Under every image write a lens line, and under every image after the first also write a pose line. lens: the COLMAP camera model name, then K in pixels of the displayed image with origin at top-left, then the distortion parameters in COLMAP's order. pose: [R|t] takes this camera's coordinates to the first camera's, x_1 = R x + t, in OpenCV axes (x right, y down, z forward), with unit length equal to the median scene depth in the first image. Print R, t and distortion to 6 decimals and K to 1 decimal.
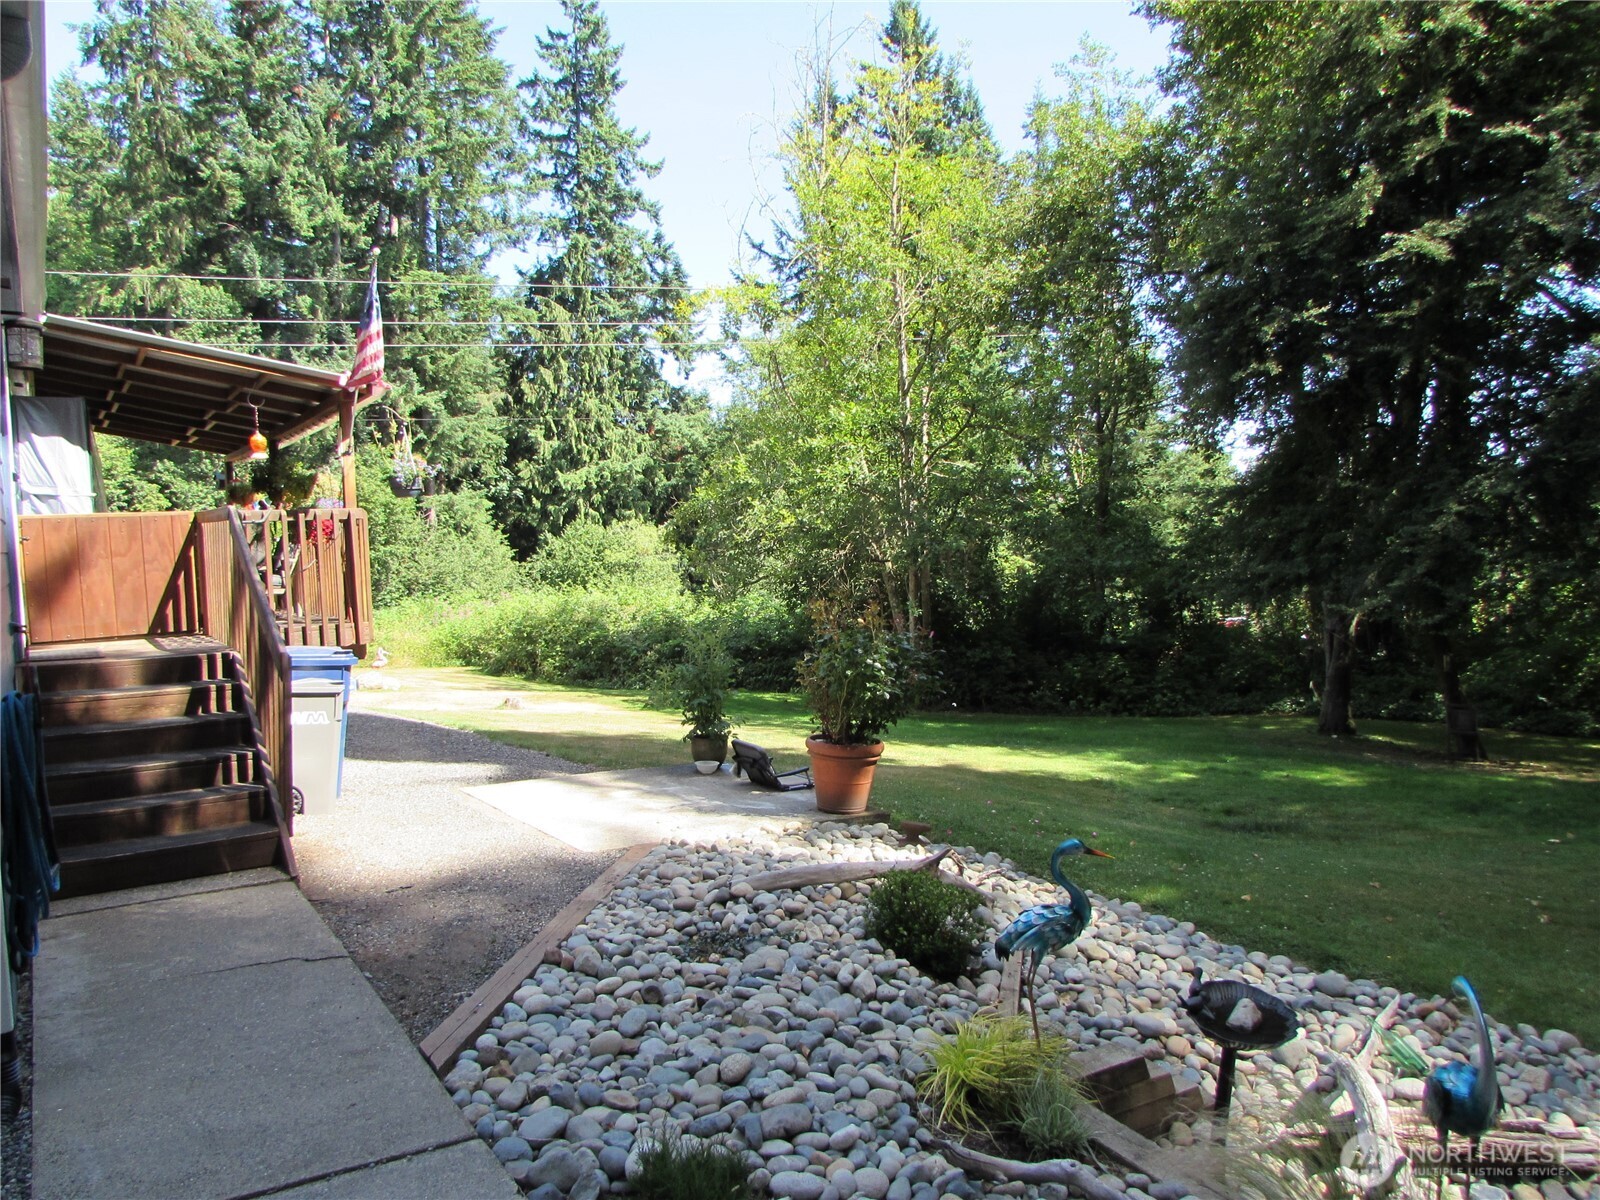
lens RADIAL K [[1122.1, 0, 800.0], [0, 1122.1, 600.0], [0, 0, 1]] dist [-0.001174, -0.000226]
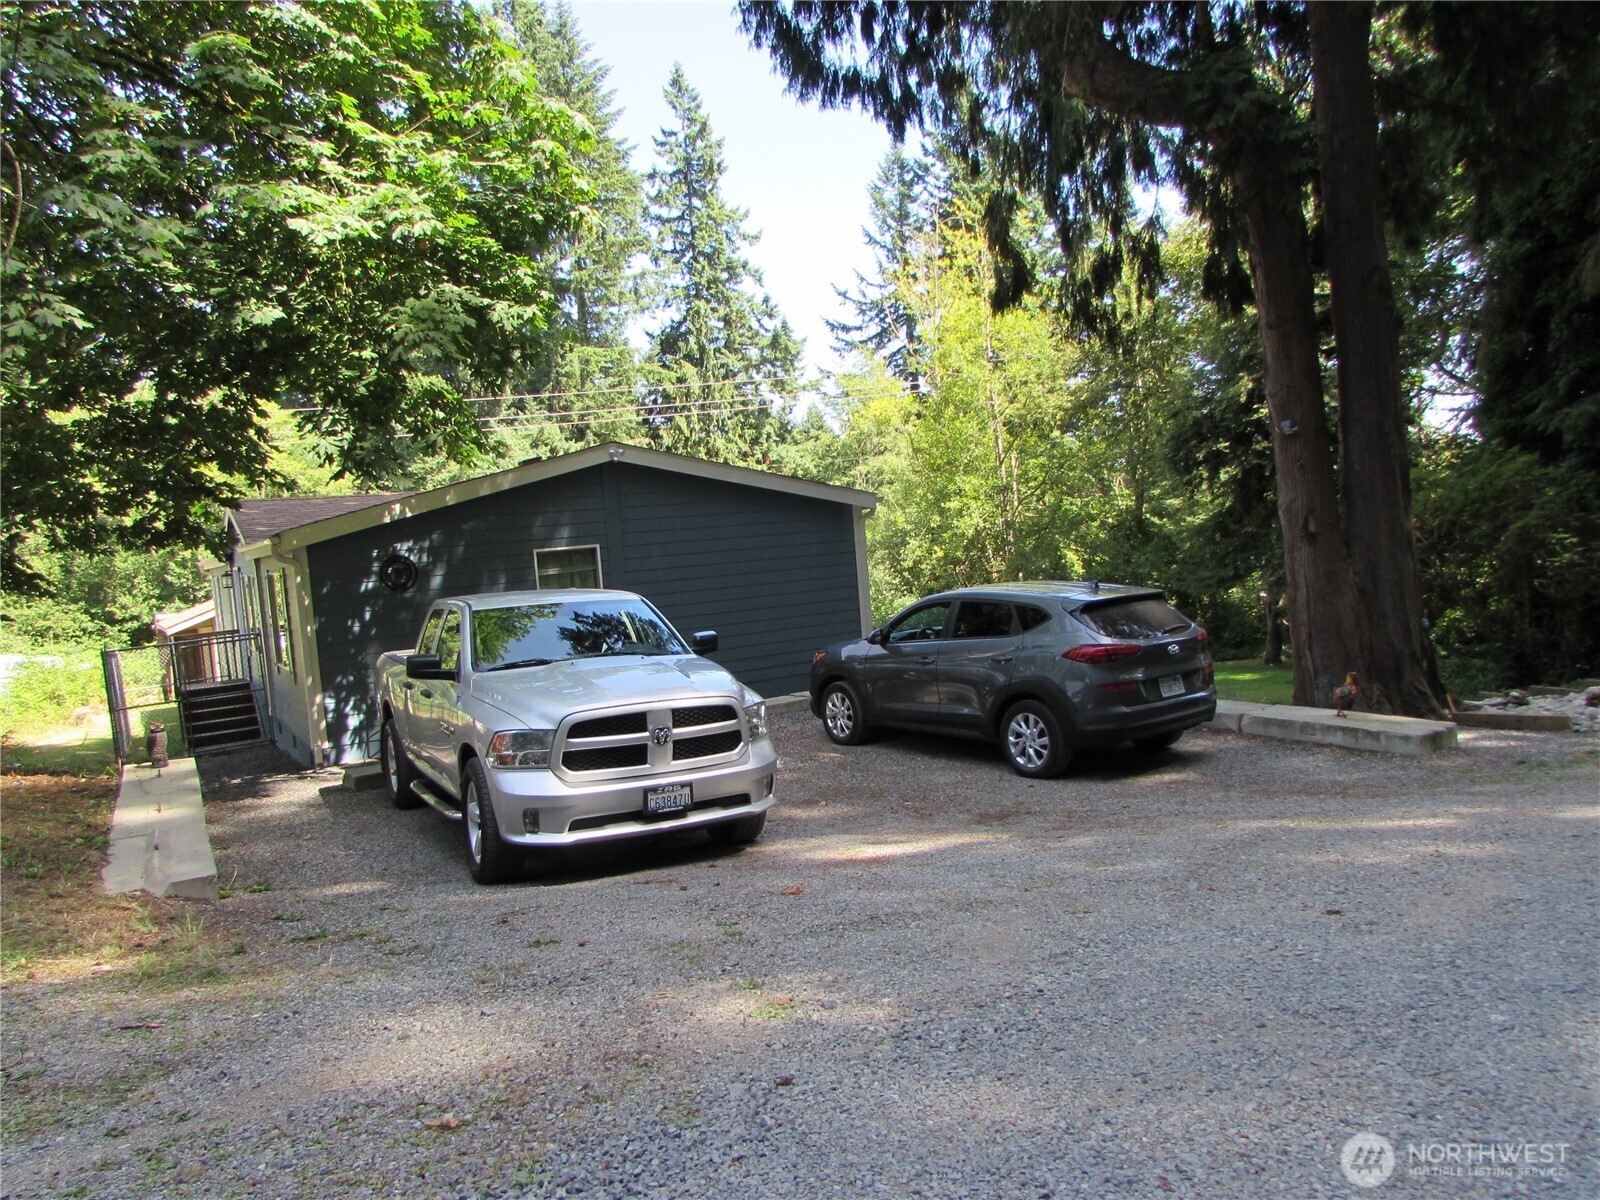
lens RADIAL K [[1350.8, 0, 800.0], [0, 1350.8, 600.0], [0, 0, 1]] dist [-0.043876, -0.000041]
pose [[0.998352, -0.054056, -0.019262, -0.078426], [0.054208, 0.998502, 0.007484, -0.013300], [0.018829, -0.008516, 0.999786, -0.428074]]
